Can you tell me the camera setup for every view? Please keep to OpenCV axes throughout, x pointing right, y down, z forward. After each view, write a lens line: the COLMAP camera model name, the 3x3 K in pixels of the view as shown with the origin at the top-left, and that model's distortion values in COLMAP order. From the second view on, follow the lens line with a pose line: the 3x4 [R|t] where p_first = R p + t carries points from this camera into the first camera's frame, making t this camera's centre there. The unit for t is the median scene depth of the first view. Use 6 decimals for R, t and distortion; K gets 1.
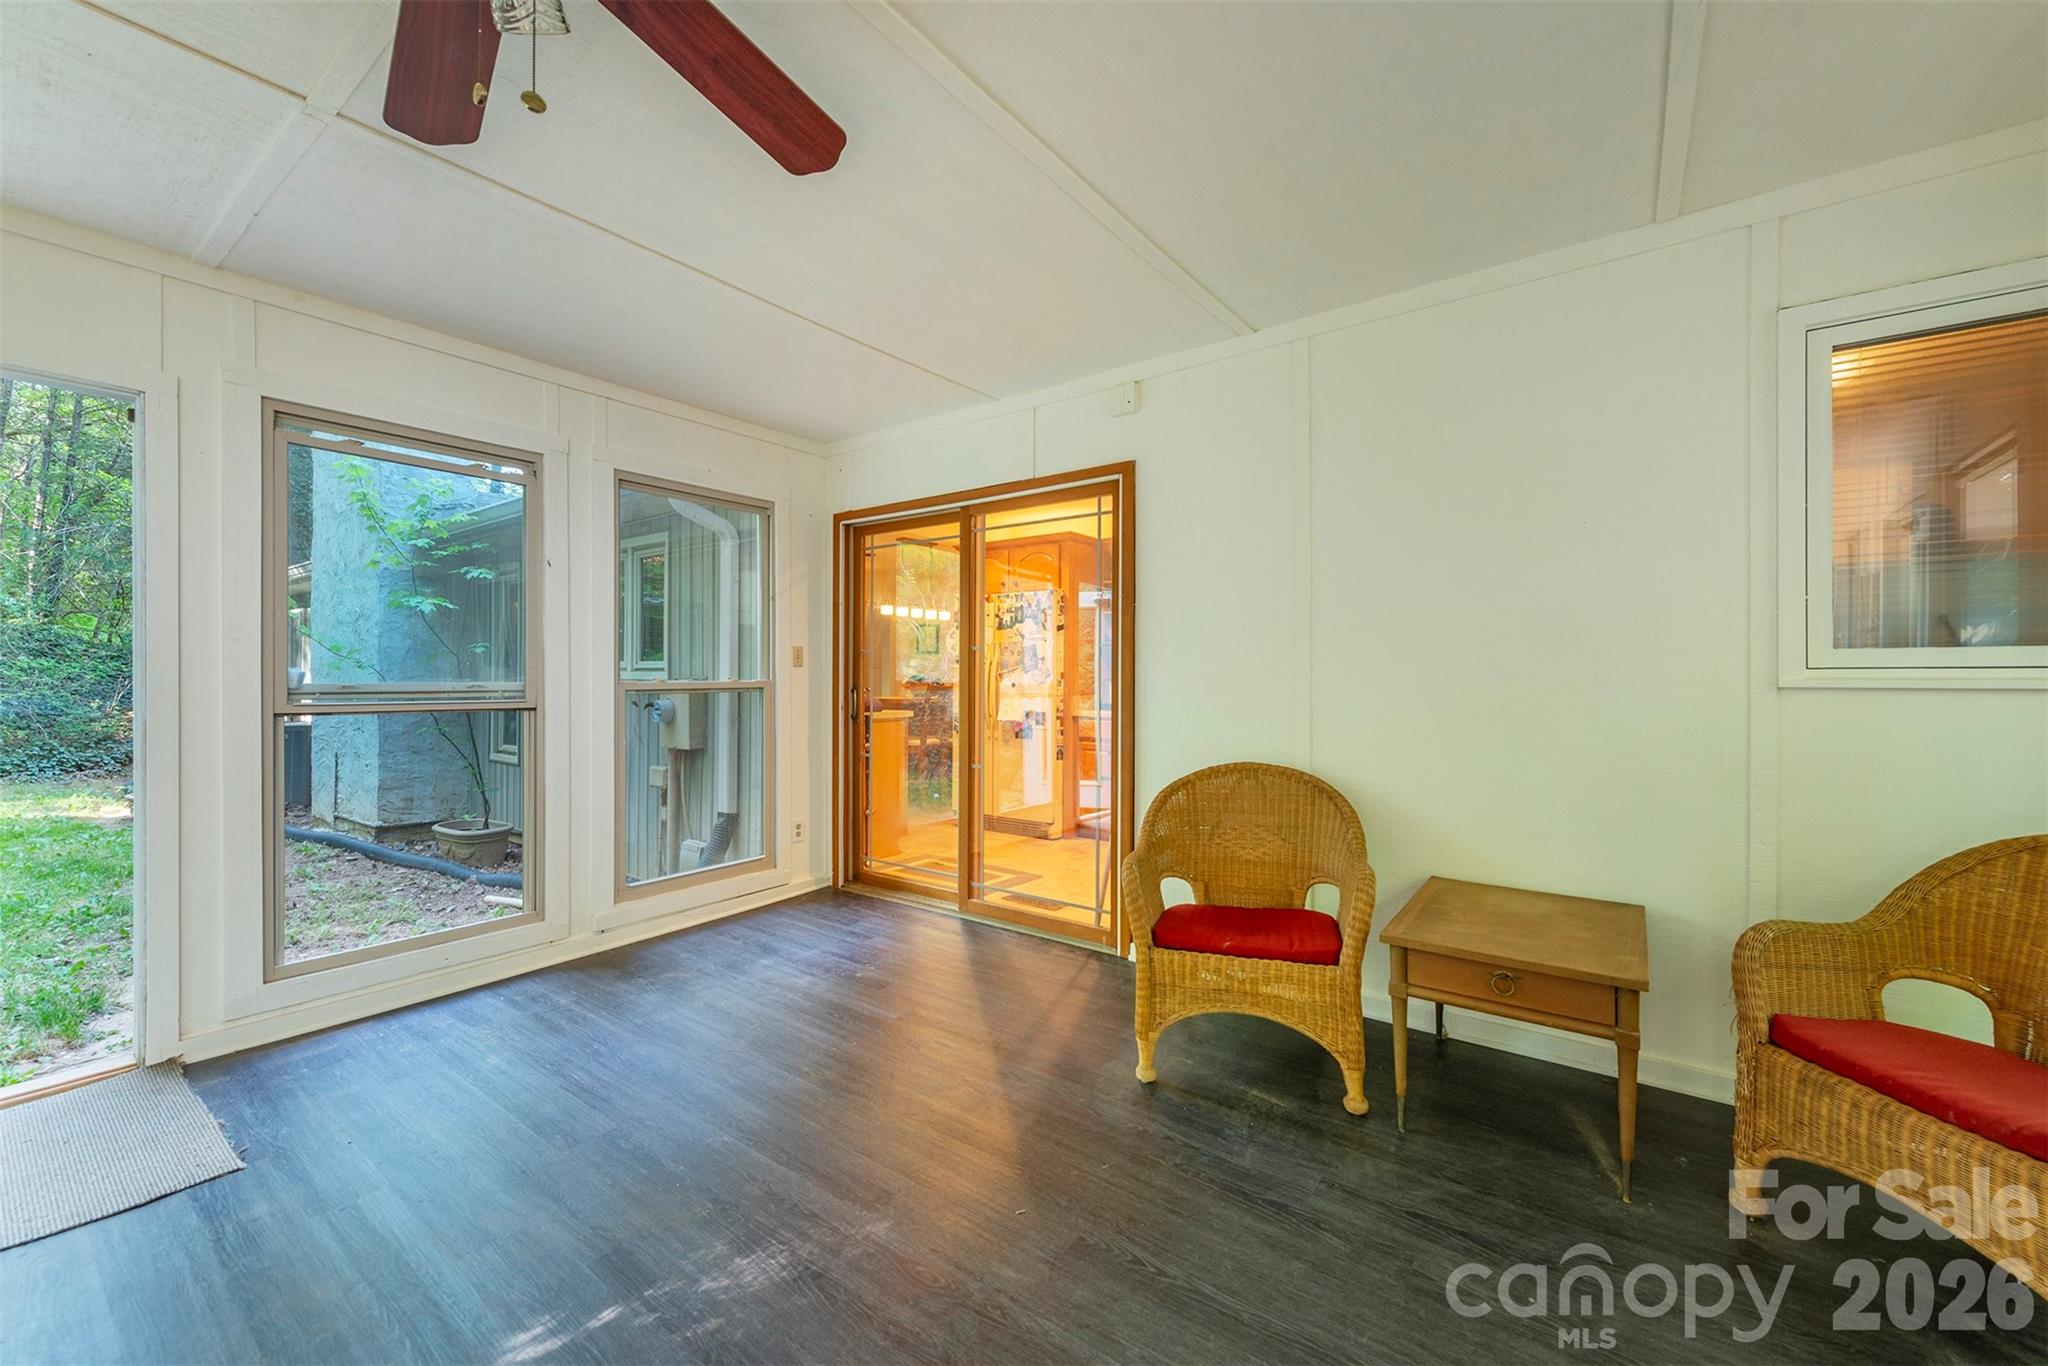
lens RADIAL K [[798.4, 0, 1031.9], [0, 798.4, 678.1], [0, 0, 1]] dist [0.001223, -0.001006]
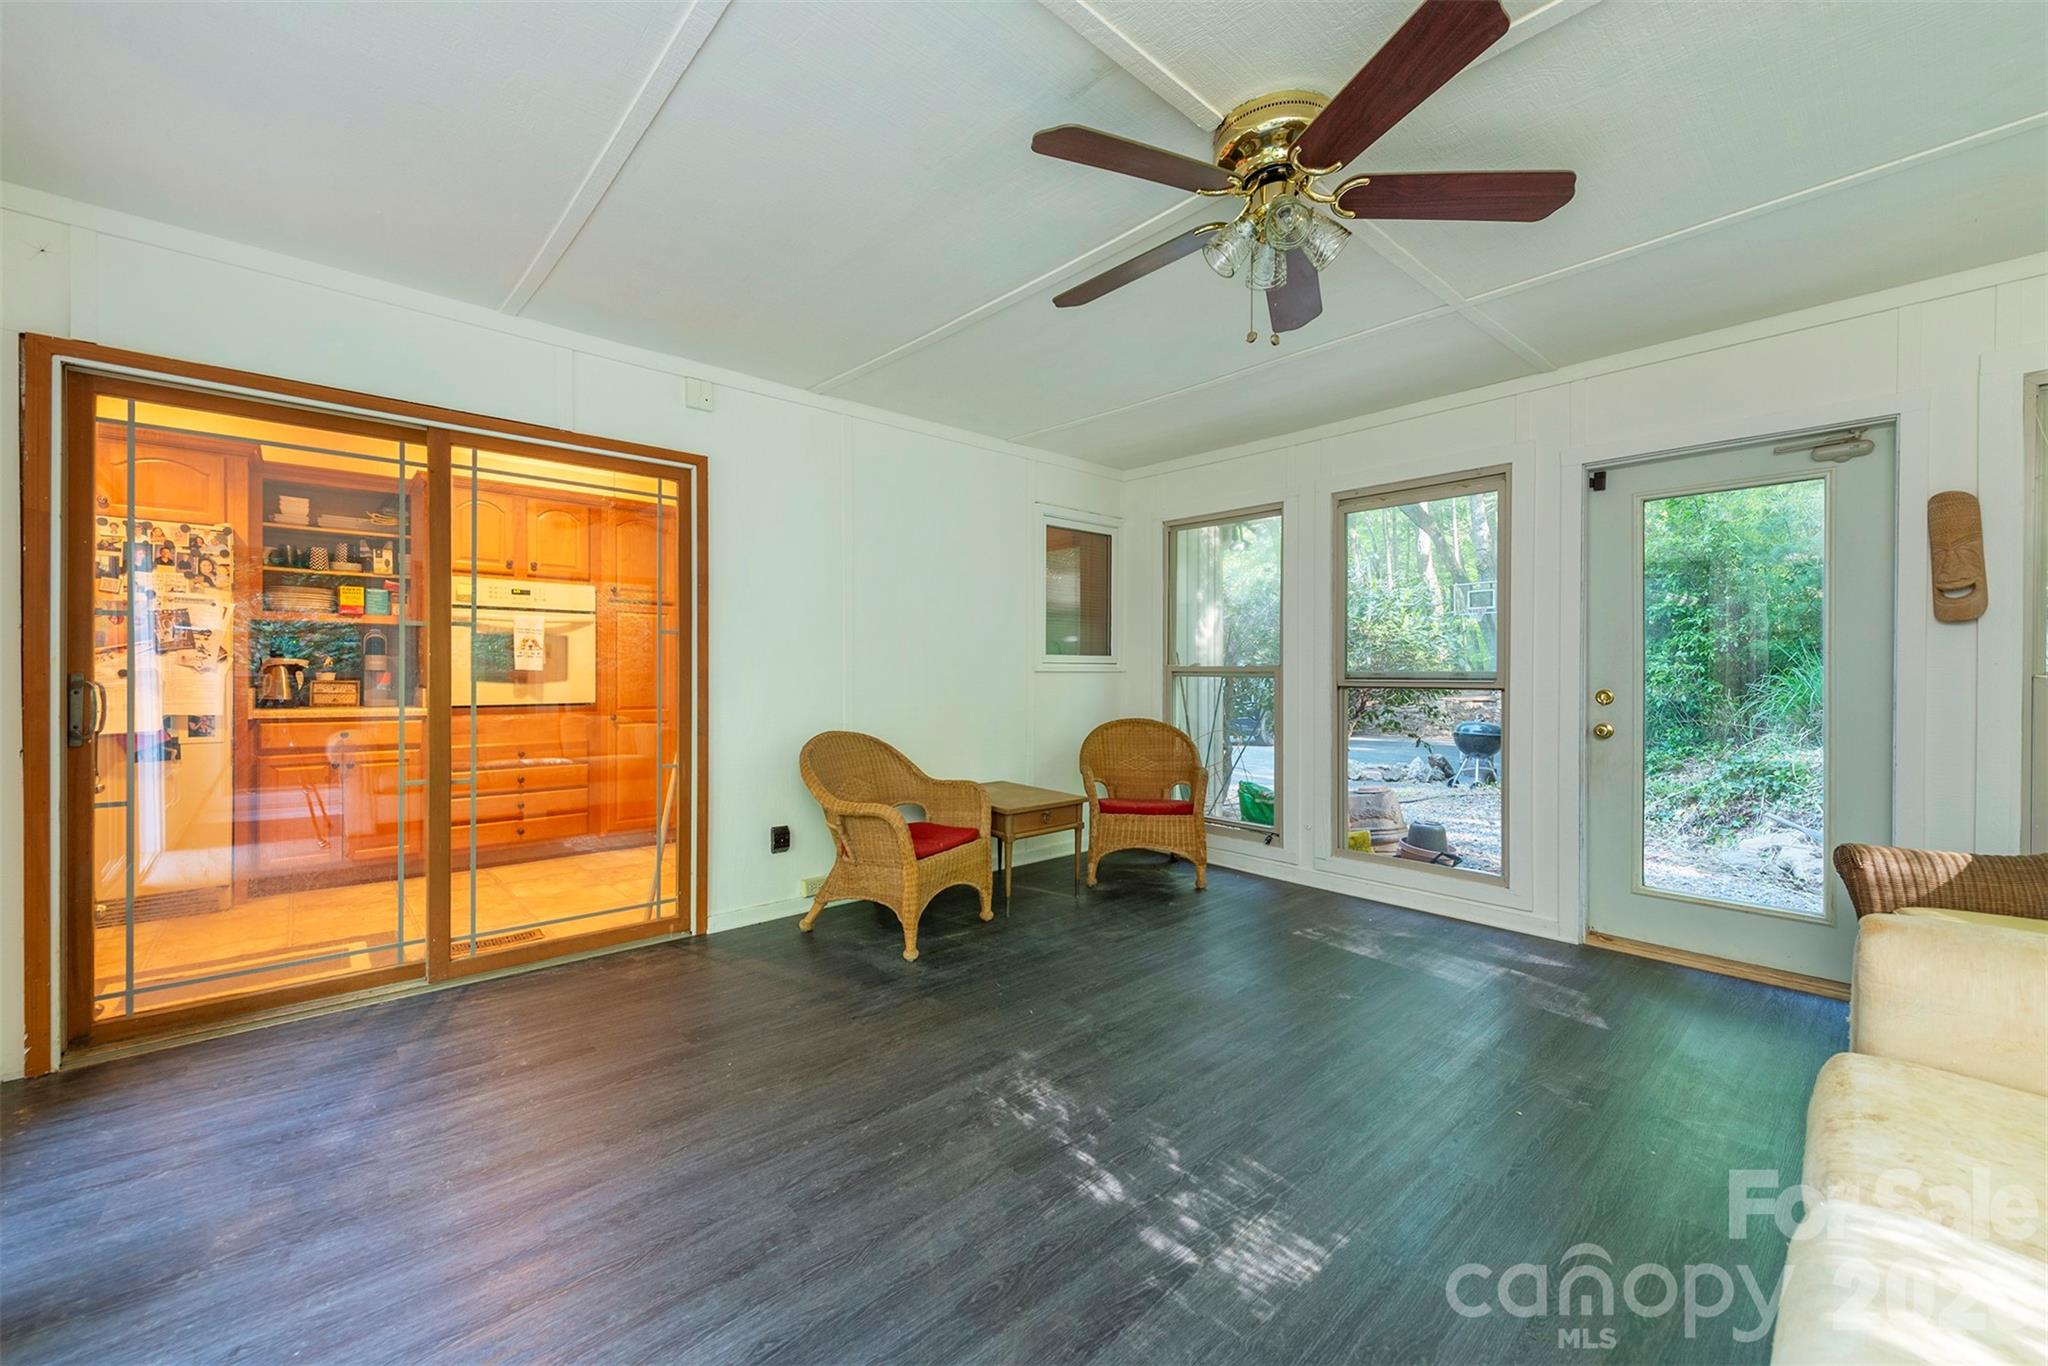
lens RADIAL K [[798.4, 0, 1033.8], [0, 798.4, 676.9], [0, 0, 1]] dist [0.001223, -0.001006]
pose [[0.183672, -0.007226, 0.982961, -0.802512], [-0.006040, 0.999946, 0.008479, 0.003988], [-0.982969, -0.007494, 0.183619, 0.375210]]
